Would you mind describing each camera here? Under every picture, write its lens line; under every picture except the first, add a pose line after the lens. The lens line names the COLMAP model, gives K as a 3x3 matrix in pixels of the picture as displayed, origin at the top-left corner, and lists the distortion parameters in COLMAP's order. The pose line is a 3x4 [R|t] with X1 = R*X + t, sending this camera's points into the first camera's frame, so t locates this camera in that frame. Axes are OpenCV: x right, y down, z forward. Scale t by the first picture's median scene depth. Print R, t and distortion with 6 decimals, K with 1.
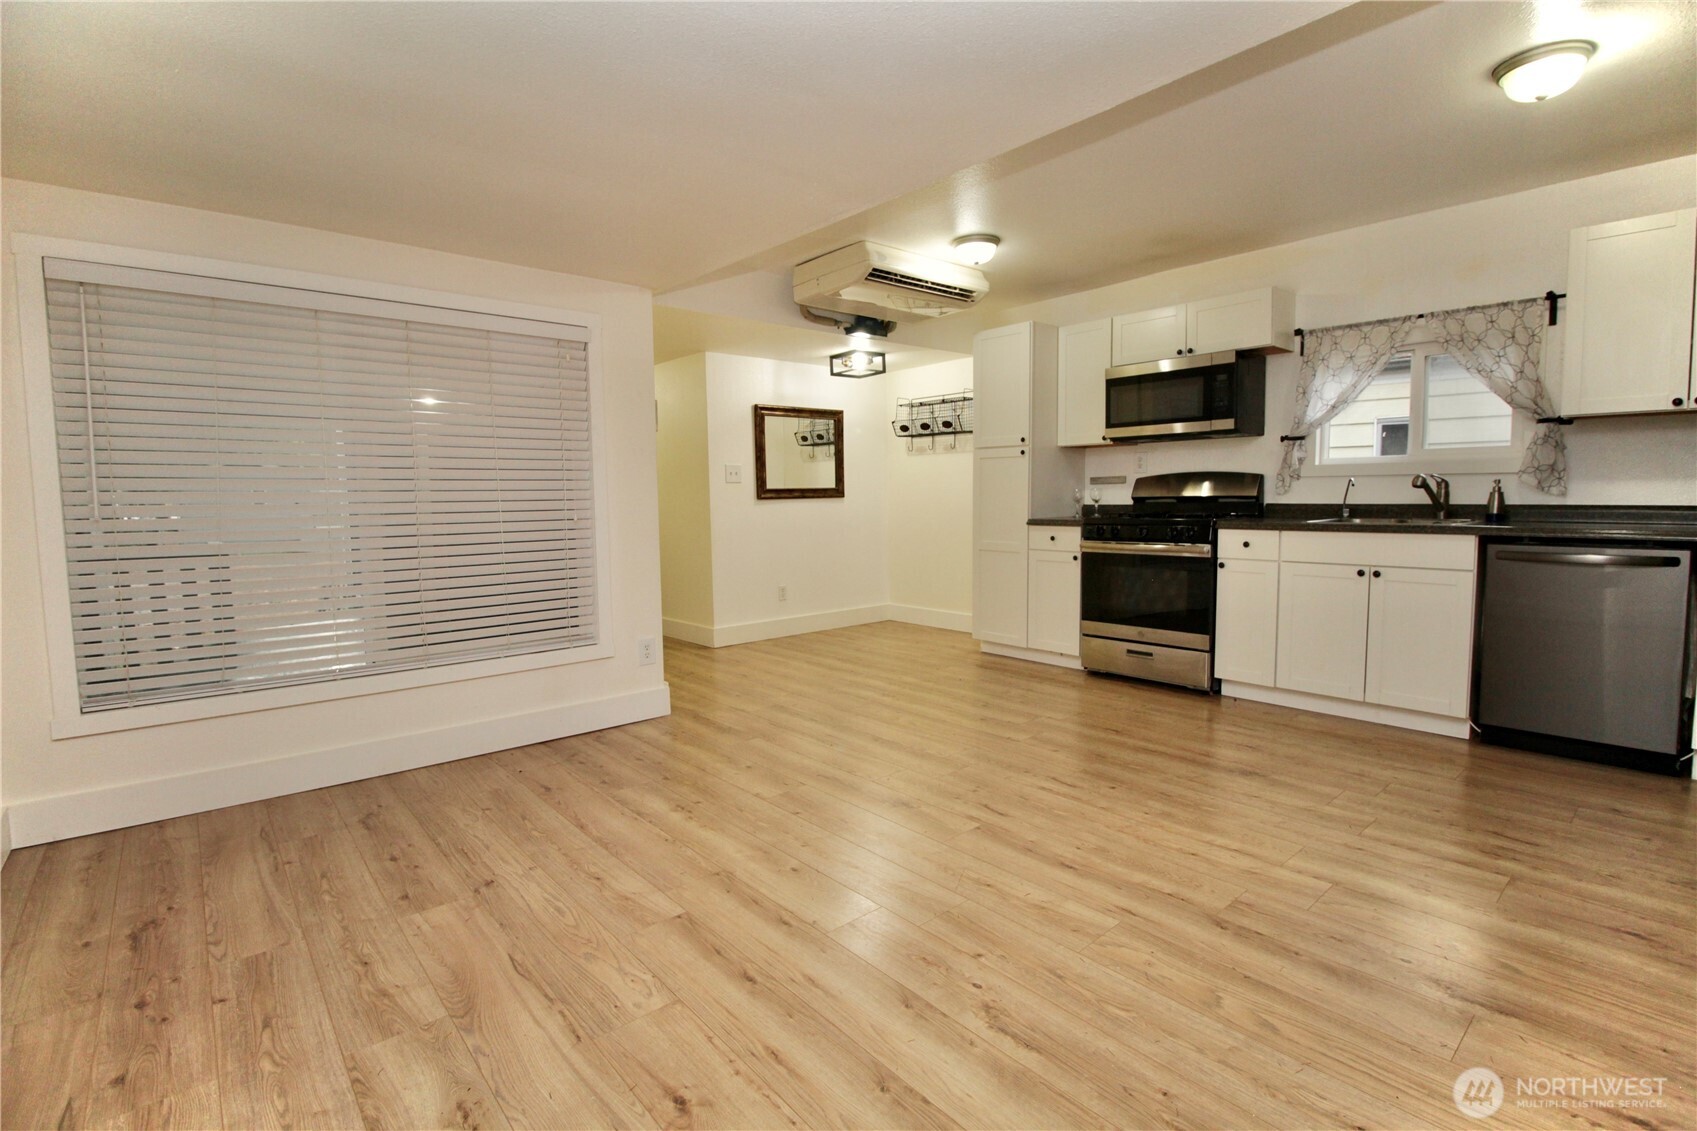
lens RADIAL K [[777.4, 0, 849.5], [0, 777.4, 559.3], [0, 0, 1]] dist [0.001467, -0.013070]
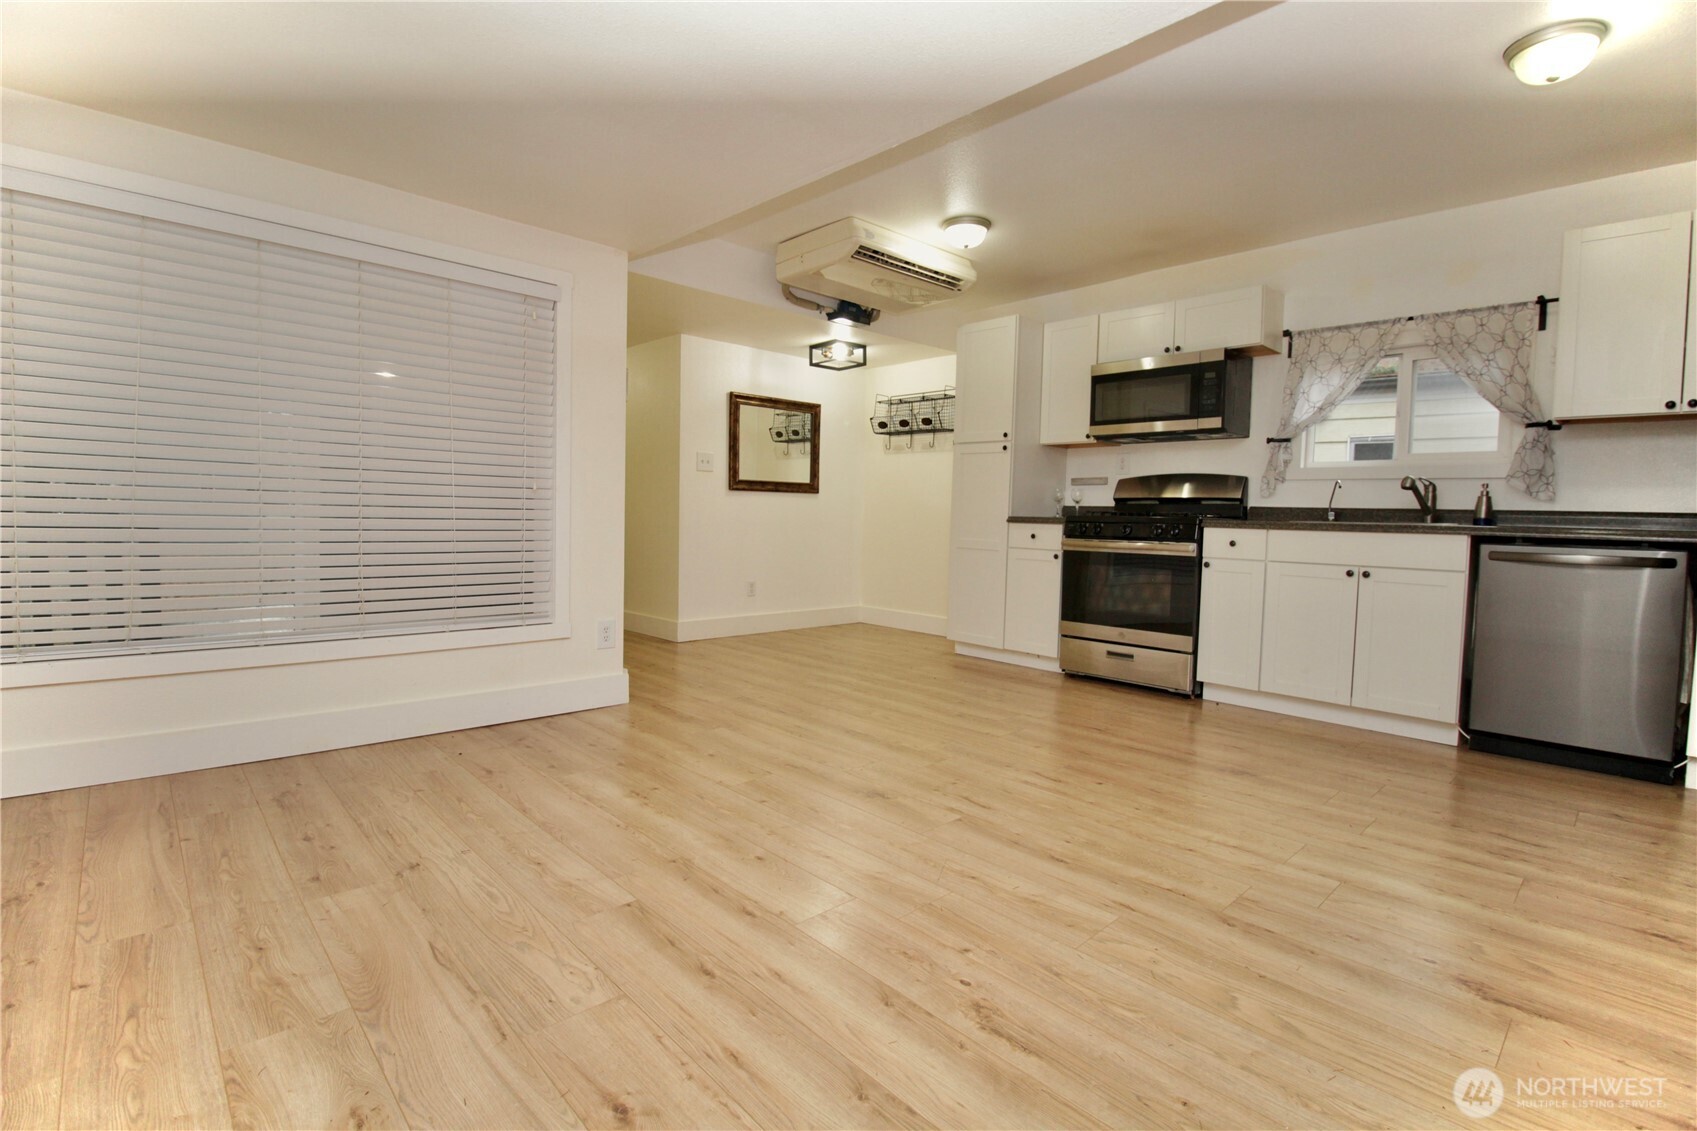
lens RADIAL K [[777.7, 0, 850.7], [0, 777.7, 556.8], [0, 0, 1]] dist [-0.001804, -0.011275]
pose [[0.998448, 0.035292, 0.043087, -0.014834], [-0.034111, 0.999030, -0.027842, 0.063500], [-0.044028, 0.026329, 0.998683, 0.074438]]
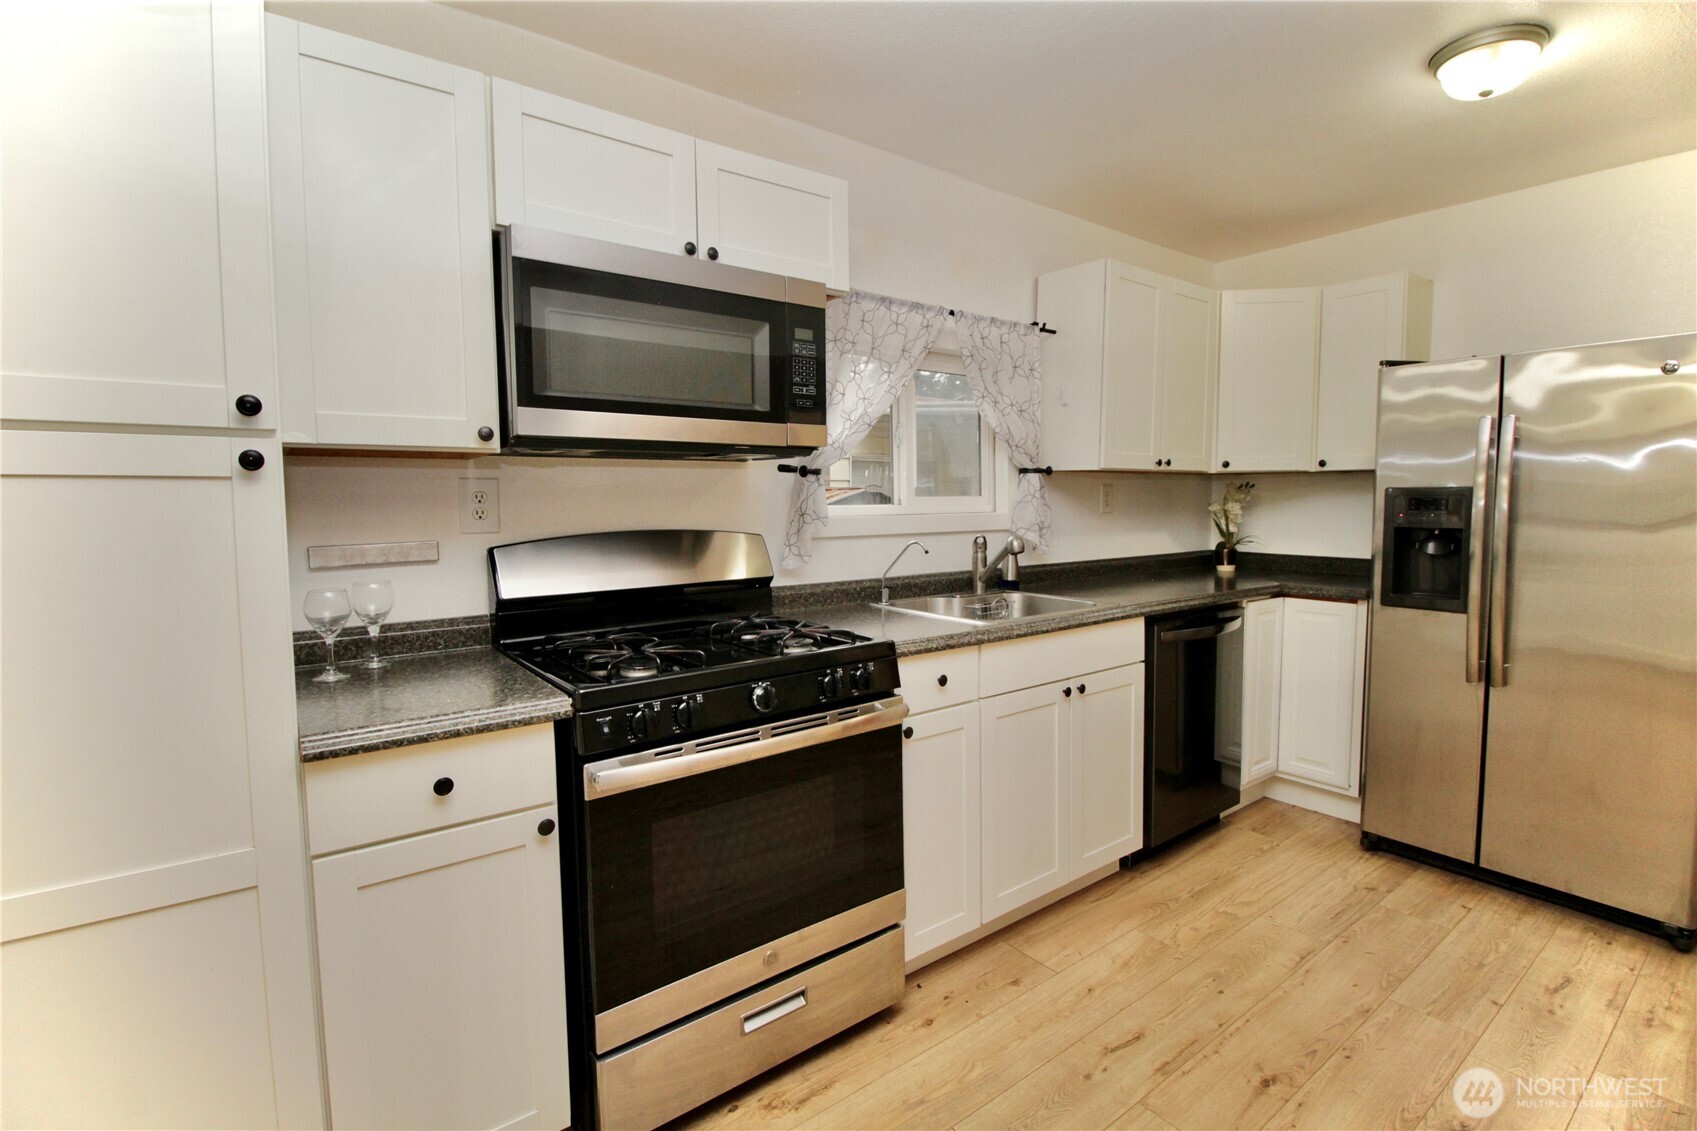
lens RADIAL K [[776.3, 0, 849.3], [0, 776.3, 554.0], [0, 0, 1]] dist [0.000605, -0.012758]
pose [[0.065248, -0.059011, 0.996123, 0.010844], [0.090837, 0.994456, 0.052962, -0.207786], [-0.993726, 0.087029, 0.070246, 1.580883]]
